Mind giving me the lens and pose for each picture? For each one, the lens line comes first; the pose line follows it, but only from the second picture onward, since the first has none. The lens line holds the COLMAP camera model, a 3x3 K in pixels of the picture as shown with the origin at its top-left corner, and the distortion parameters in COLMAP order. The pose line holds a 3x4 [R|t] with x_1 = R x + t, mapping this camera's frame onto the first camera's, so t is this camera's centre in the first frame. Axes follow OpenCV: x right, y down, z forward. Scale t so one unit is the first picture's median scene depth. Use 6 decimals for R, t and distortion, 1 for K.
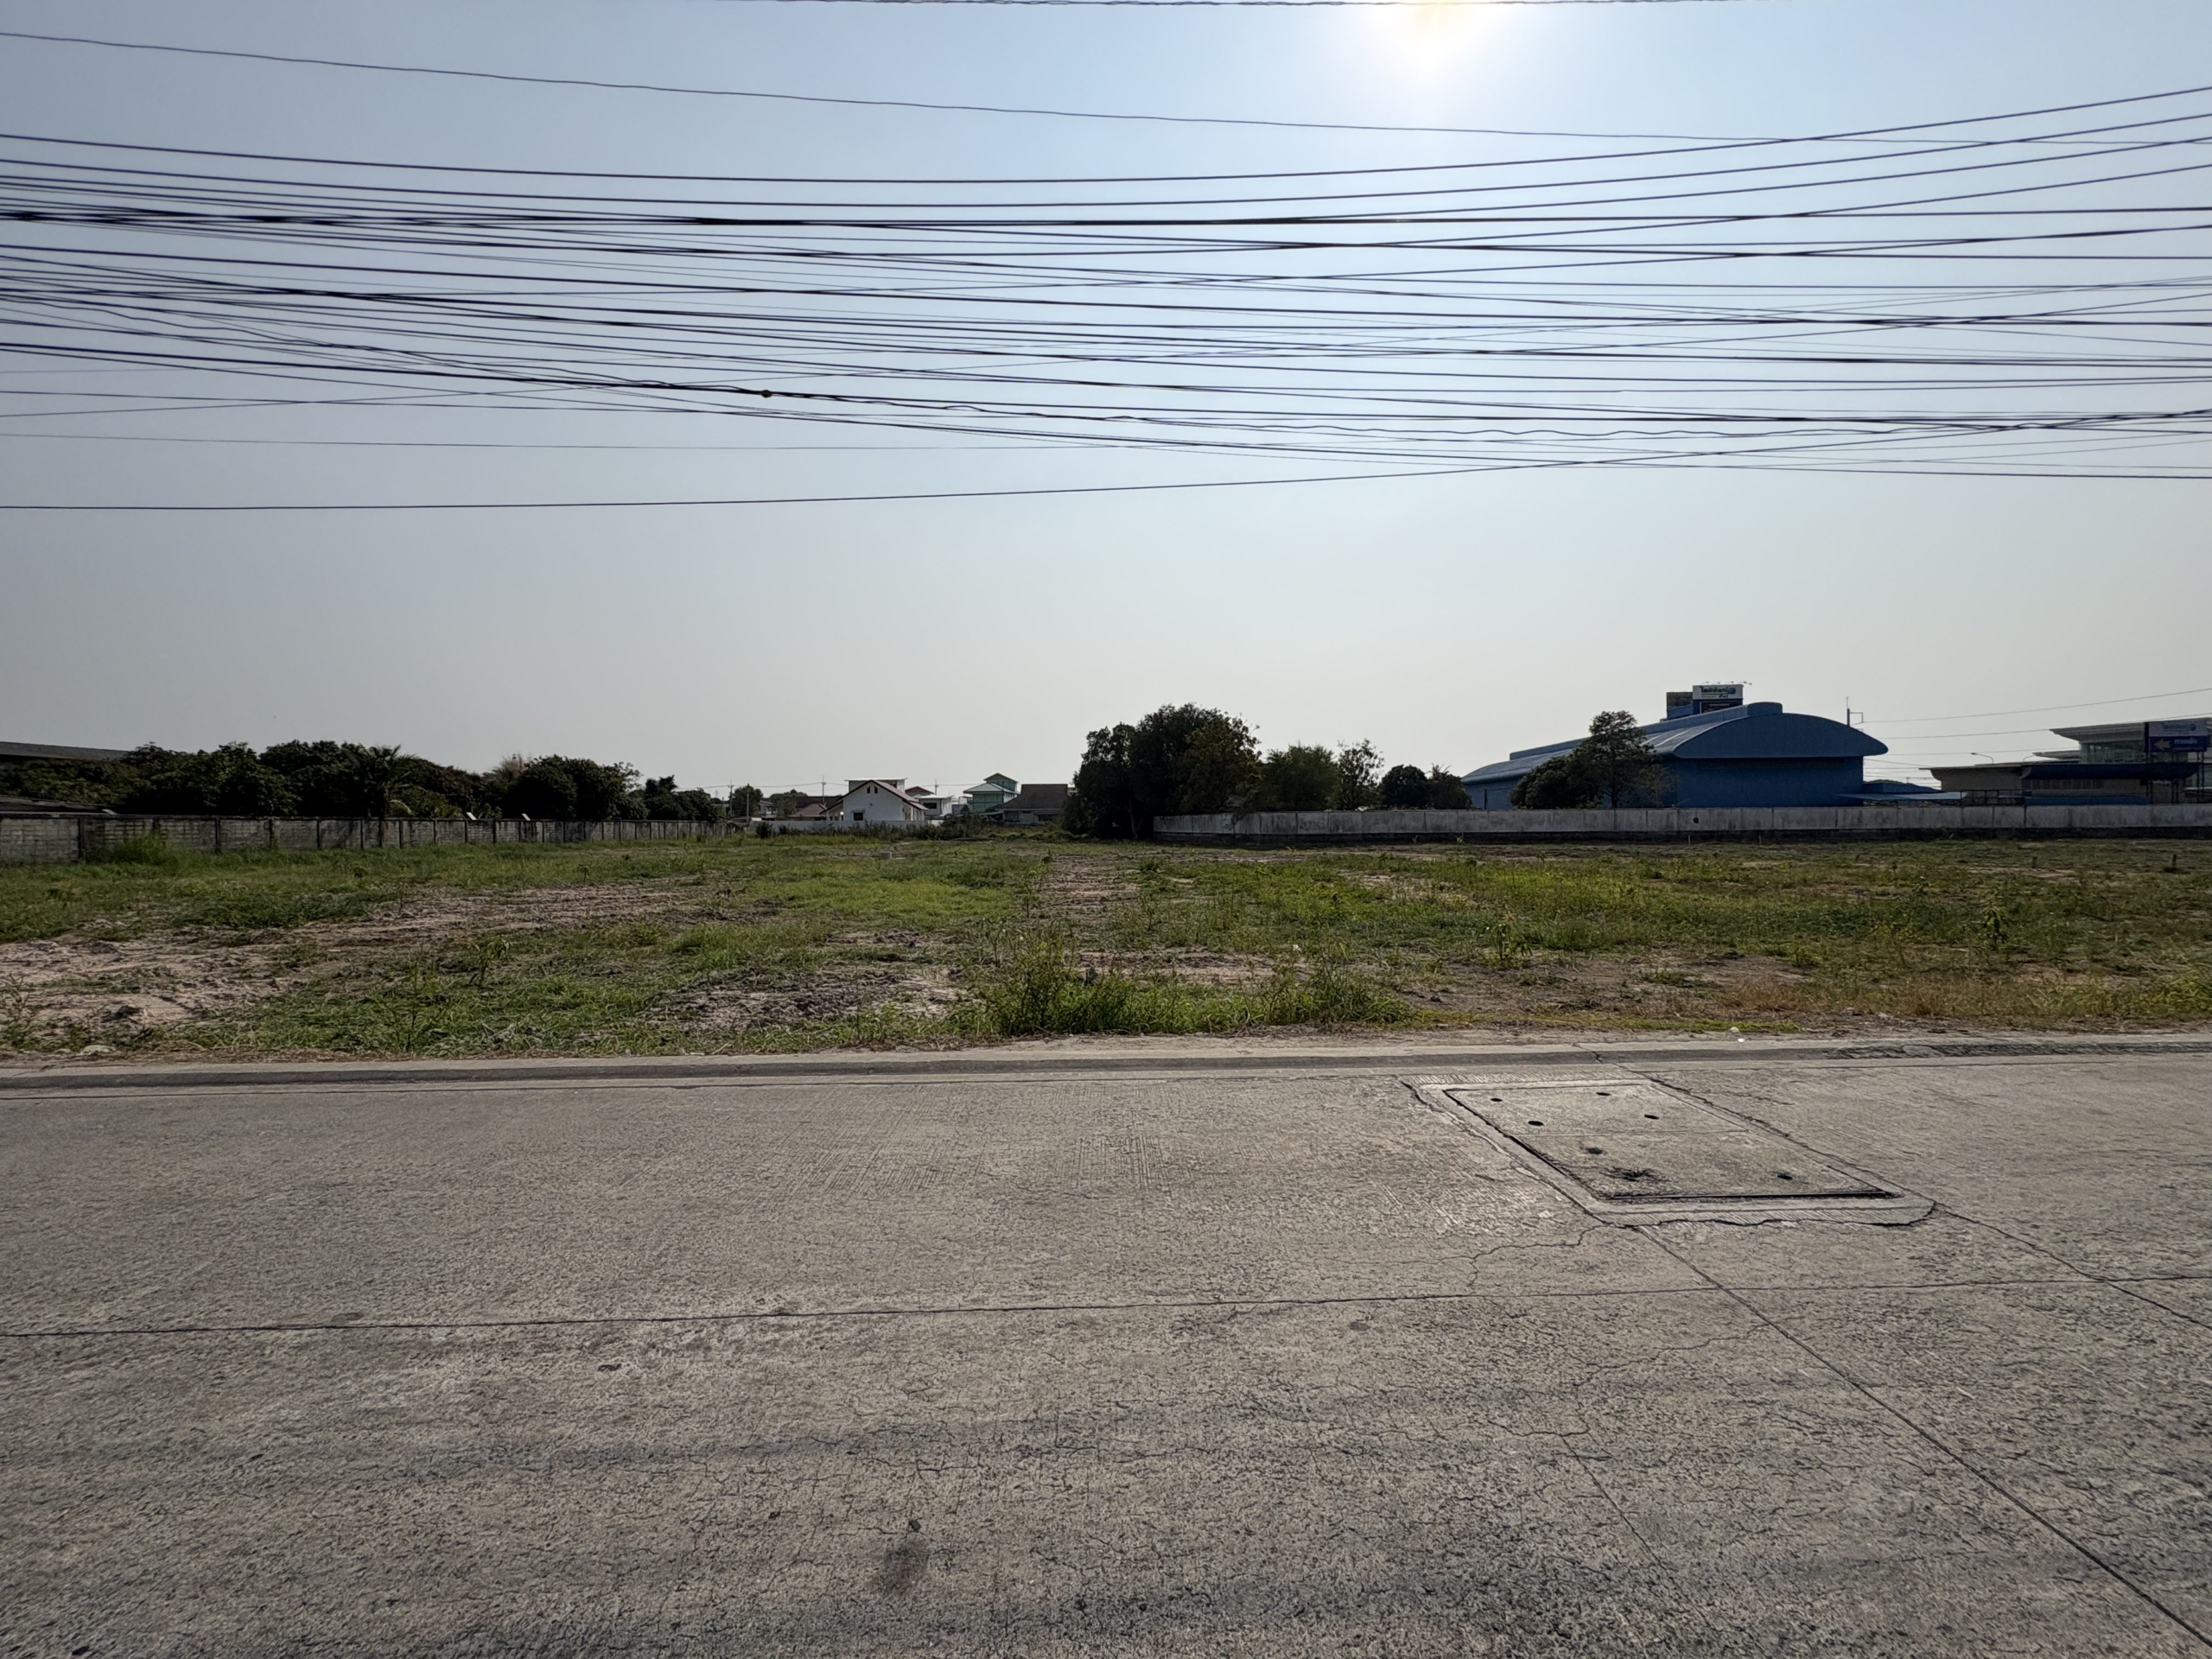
lens RADIAL K [[882.8, 0, 1098.6], [0, 882.8, 823.7], [0, 0, 1]] dist [0.000892, 0.000197]
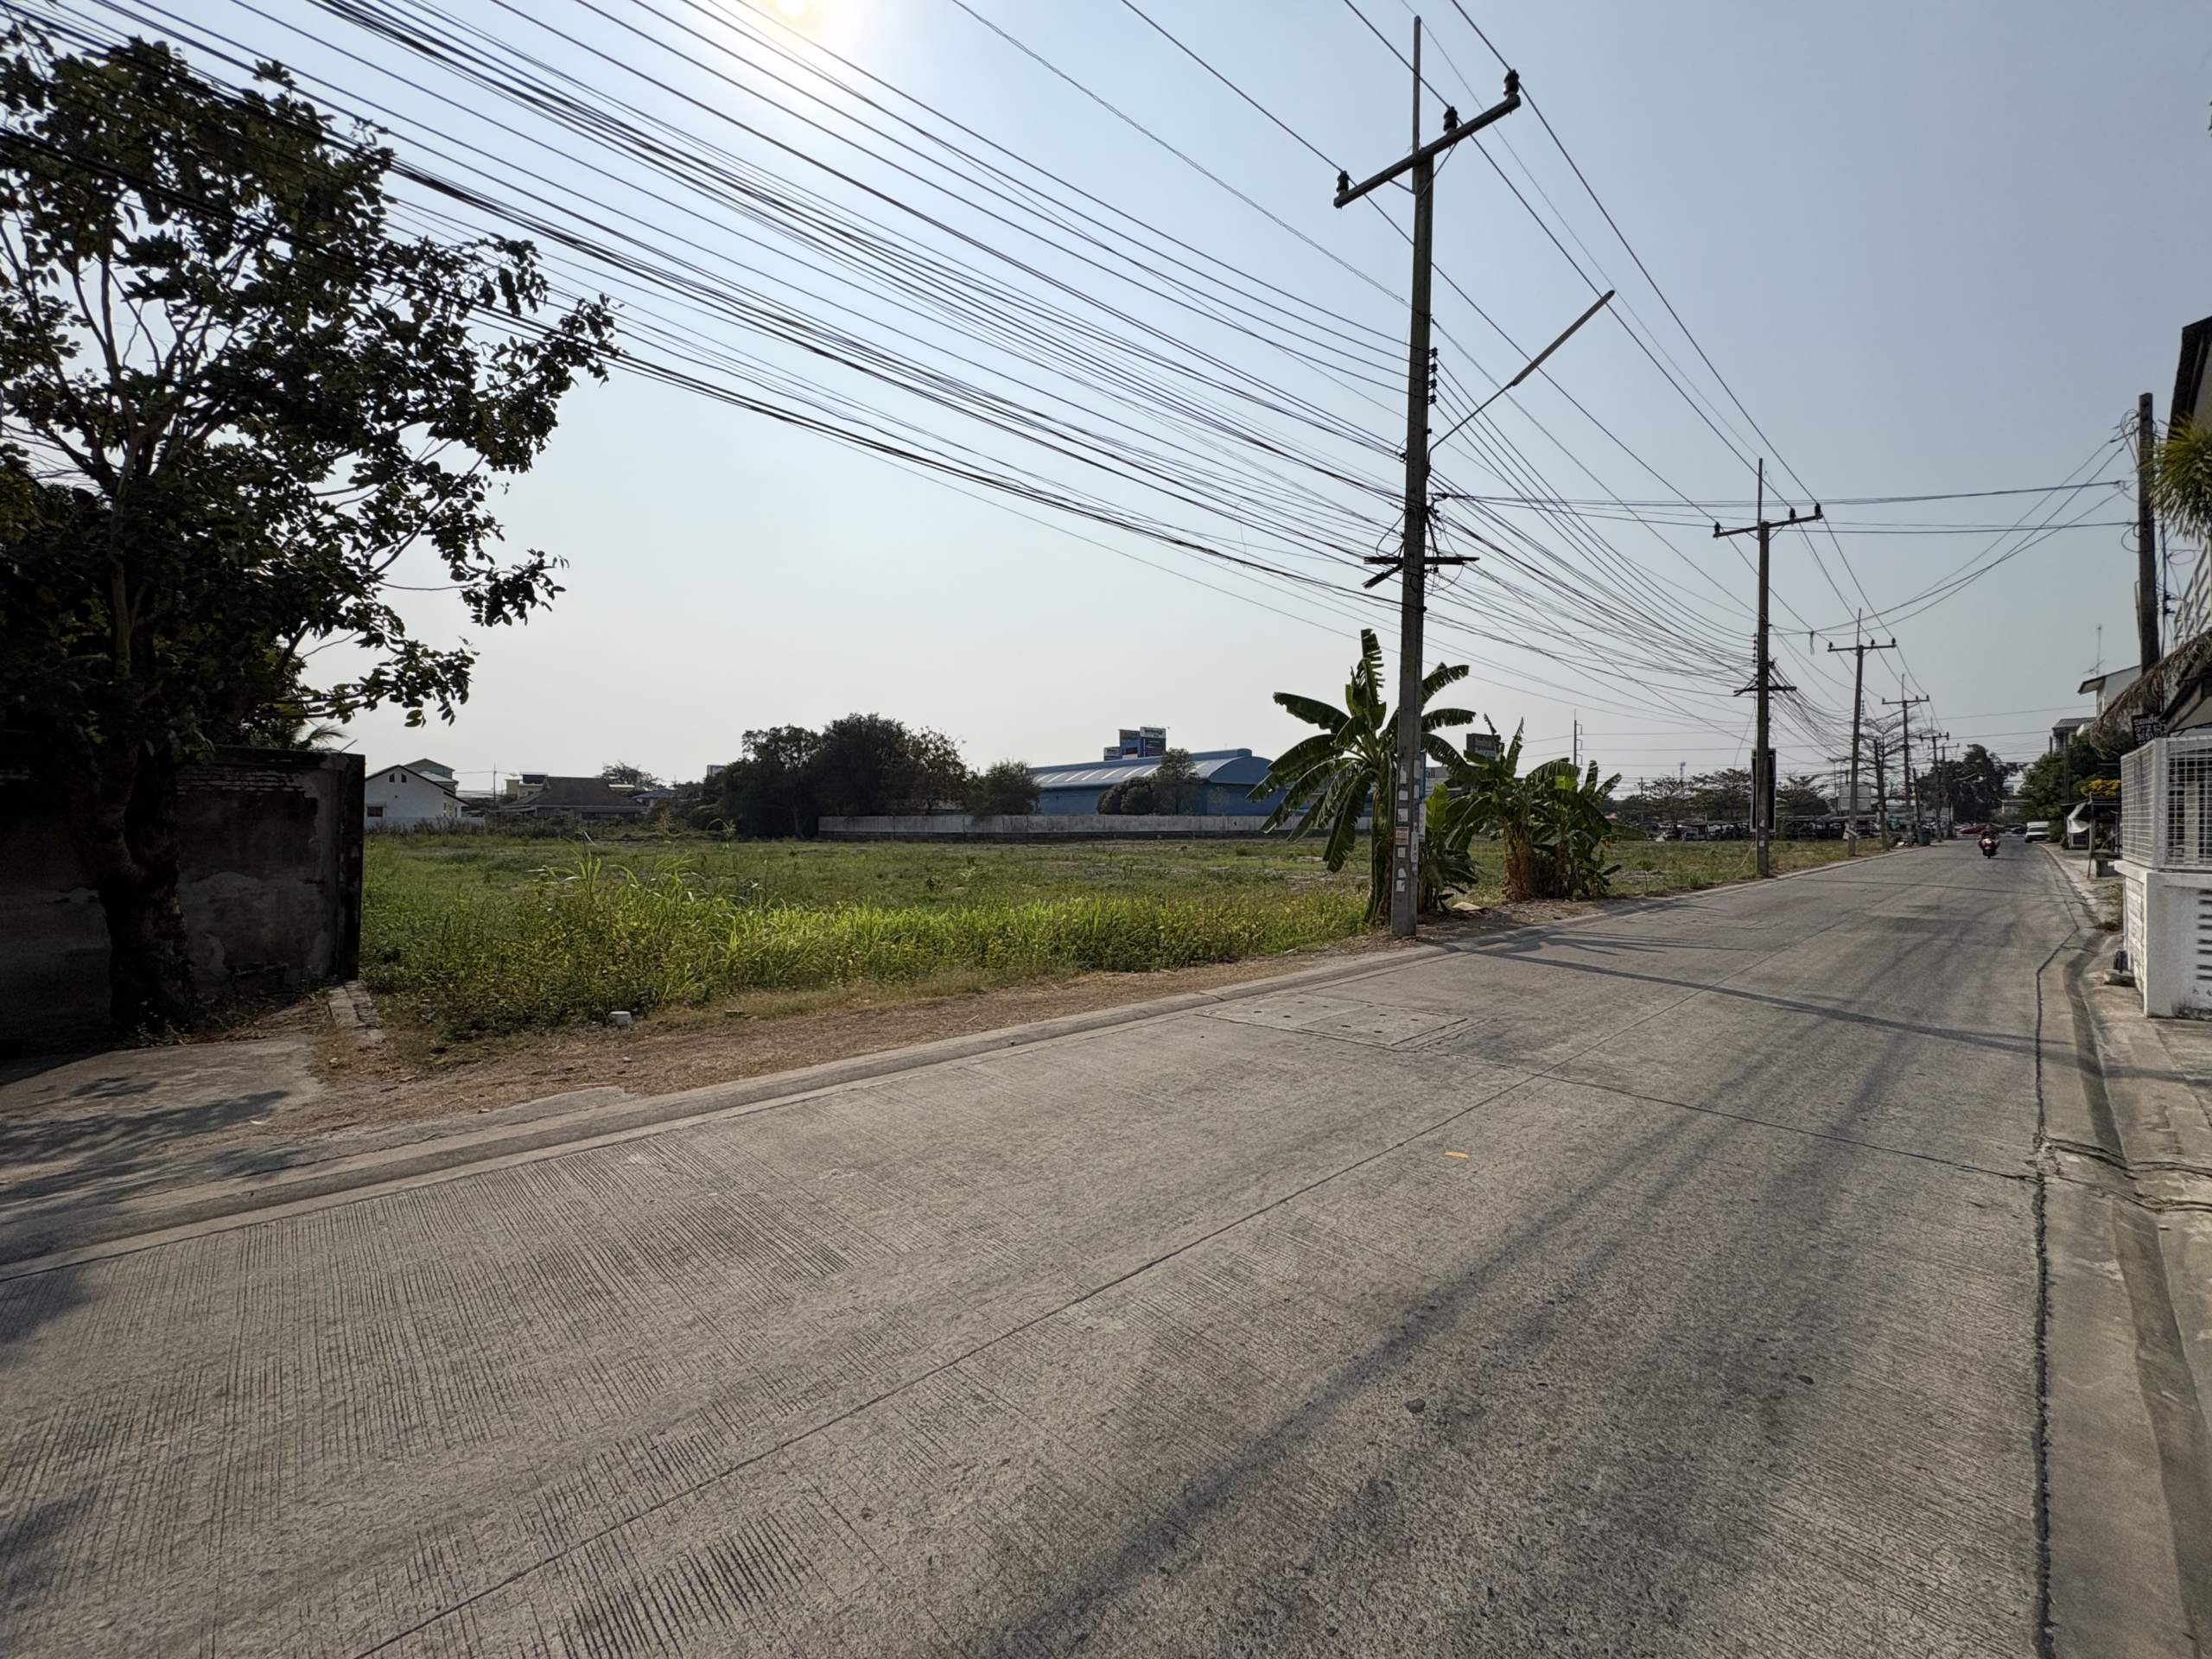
lens RADIAL K [[882.8, 0, 1102.4], [0, 882.8, 828.0], [0, 0, 1]] dist [0.000892, 0.000197]
pose [[0.751657, 0.003291, 0.659546, -0.524147], [-0.005349, 0.999985, 0.001107, 0.003357], [-0.659532, -0.004360, 0.751664, -0.013689]]
